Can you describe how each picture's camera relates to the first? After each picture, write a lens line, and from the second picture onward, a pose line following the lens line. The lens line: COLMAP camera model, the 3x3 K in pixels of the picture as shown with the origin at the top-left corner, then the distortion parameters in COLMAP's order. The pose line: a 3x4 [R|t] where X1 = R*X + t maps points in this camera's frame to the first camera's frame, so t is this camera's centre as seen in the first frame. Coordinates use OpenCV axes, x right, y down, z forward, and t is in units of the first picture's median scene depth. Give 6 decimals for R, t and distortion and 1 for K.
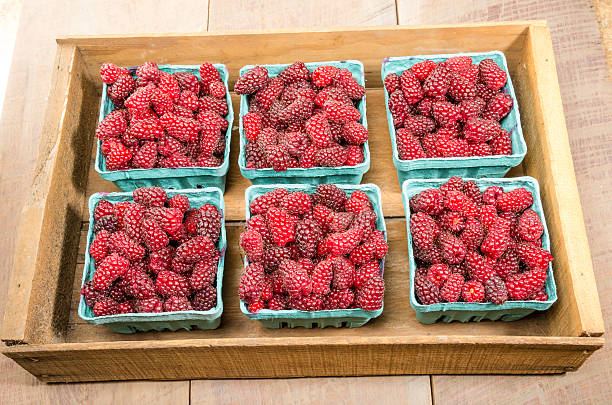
lens RADIAL K [[1182.5, 0, 306.0], [0, 1182.5, 202.5], [0, 0, 1]] dist [-0.004048, -0.039390]
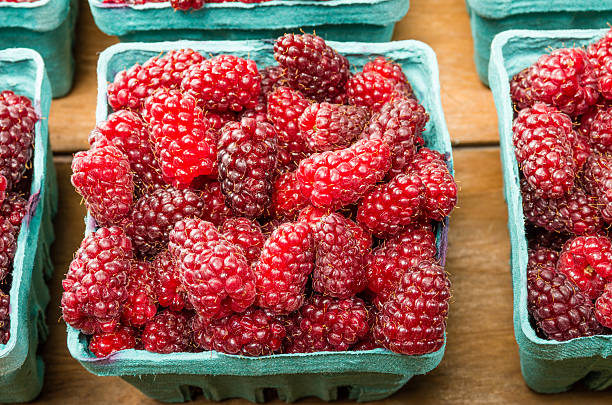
lens RADIAL K [[1648.4, 0, 306.0], [0, 1648.4, 202.5], [0, 0, 1]] dist [-0.080522, -0.511852]
pose [[0.999974, 0.006990, -0.001864, 0.021458], [-0.007029, 0.999736, -0.021887, 0.053996], [0.001711, 0.021900, 0.999759, 0.469143]]
